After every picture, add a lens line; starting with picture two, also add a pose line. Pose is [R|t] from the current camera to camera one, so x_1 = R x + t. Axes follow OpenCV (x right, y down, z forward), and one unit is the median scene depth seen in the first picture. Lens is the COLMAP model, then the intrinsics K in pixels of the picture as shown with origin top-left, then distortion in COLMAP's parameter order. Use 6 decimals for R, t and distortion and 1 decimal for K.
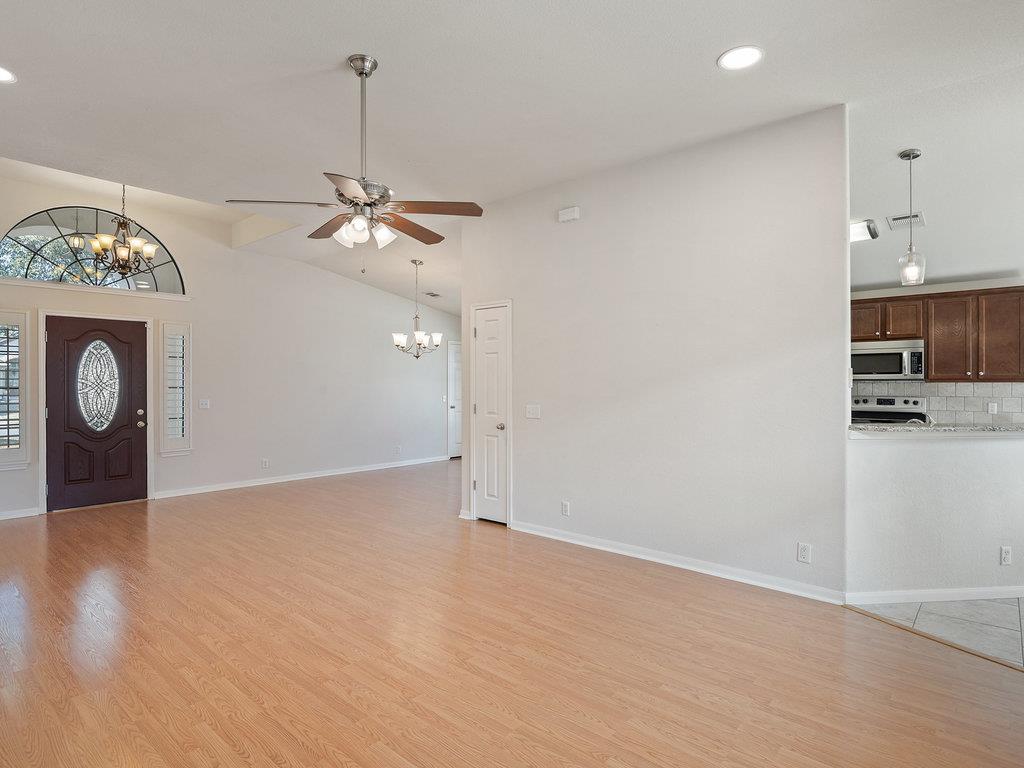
lens RADIAL K [[565.2, 0, 512.0], [0, 565.2, 384.0], [0, 0, 1]] dist [-0.002522, -0.000820]
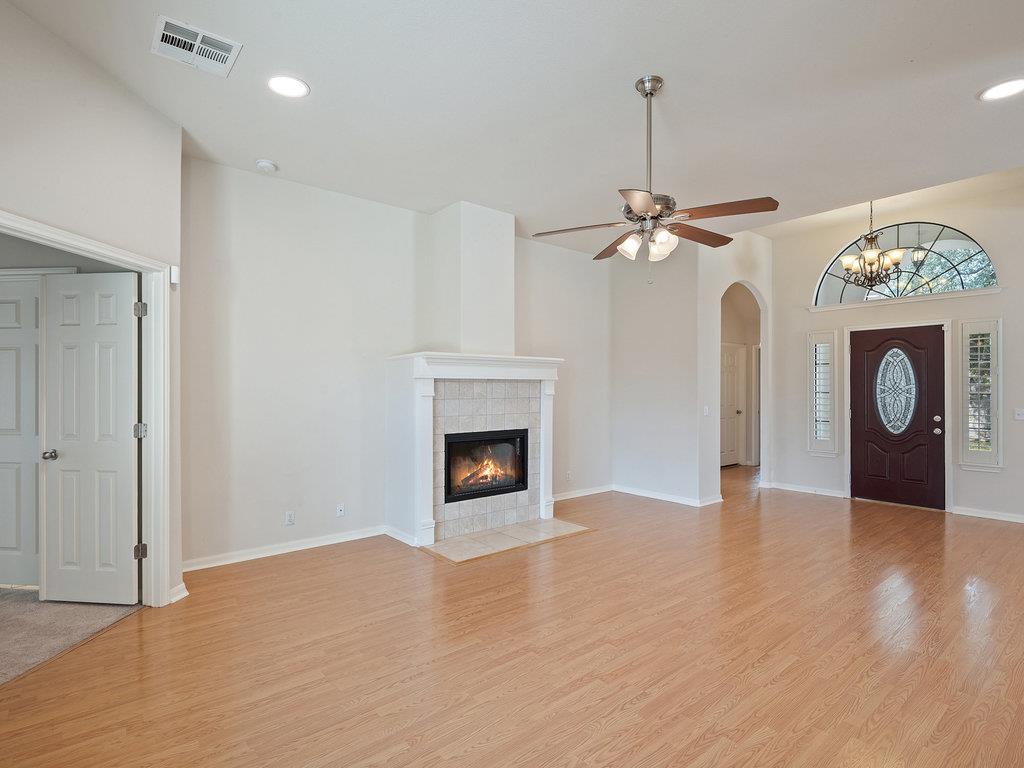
lens RADIAL K [[529.5, 0, 510.8], [0, 529.5, 391.3], [0, 0, 1]] dist [0.015470, -0.017341]
pose [[-0.171560, 0.004488, -0.985163, 0.402596], [-0.002070, 0.999986, 0.004916, -0.000030], [0.985171, 0.002882, -0.171549, 0.492109]]
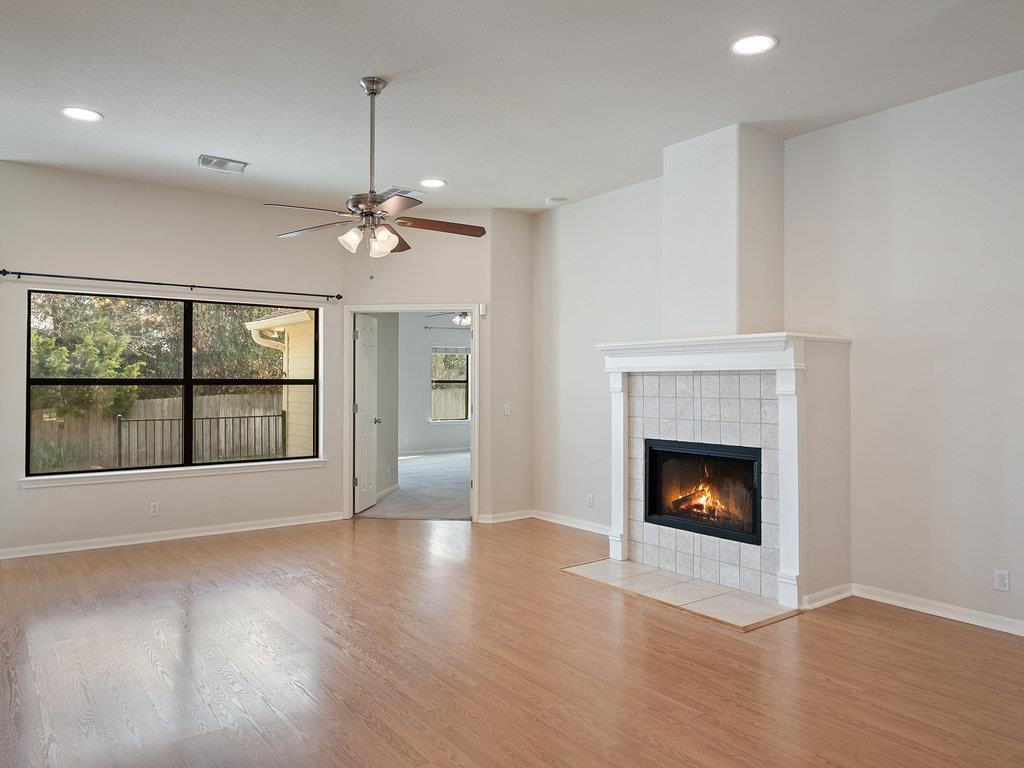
lens RADIAL K [[737.3, 0, 513.9], [0, 737.3, 381.4], [0, 0, 1]] dist [0.038279, -0.000595]
pose [[-0.978203, -0.000072, 0.207652, -0.432222], [0.000417, 0.999997, 0.002314, -0.005466], [-0.207652, 0.002350, -0.978200, 1.226206]]
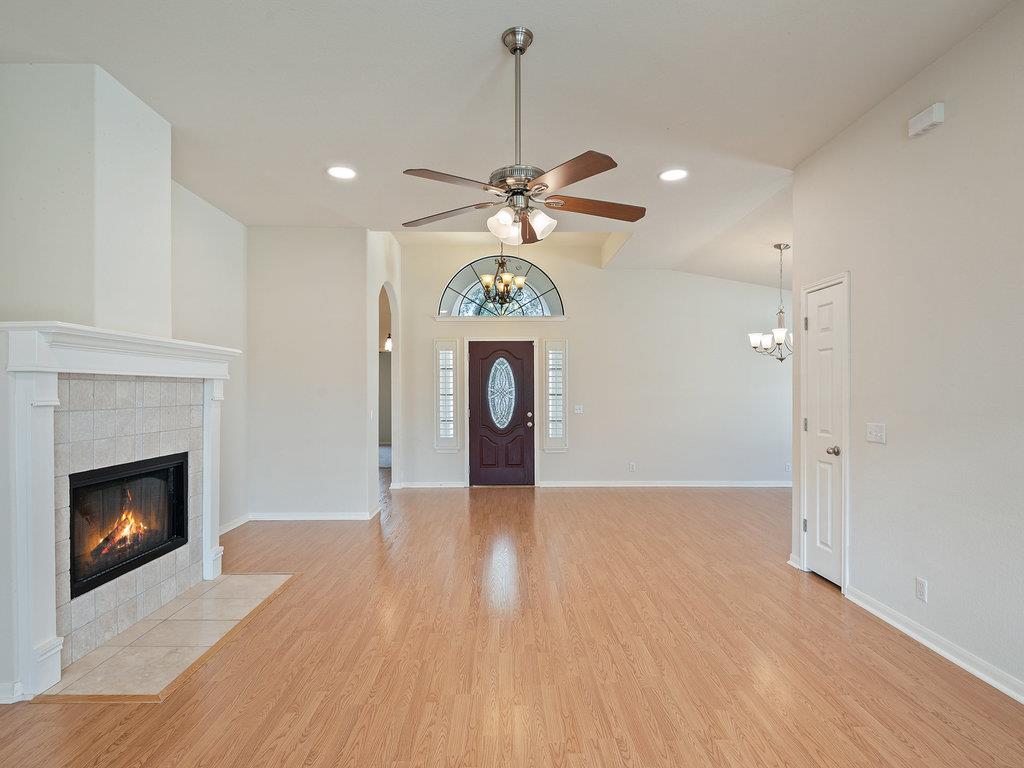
lens RADIAL K [[529.5, 0, 510.8], [0, 529.5, 391.3], [0, 0, 1]] dist [0.015470, -0.017341]
pose [[0.666355, -0.001326, -0.745634, 0.195918], [0.000361, 0.999999, -0.001456, 0.000565], [0.745635, 0.000701, 0.666354, 0.225538]]
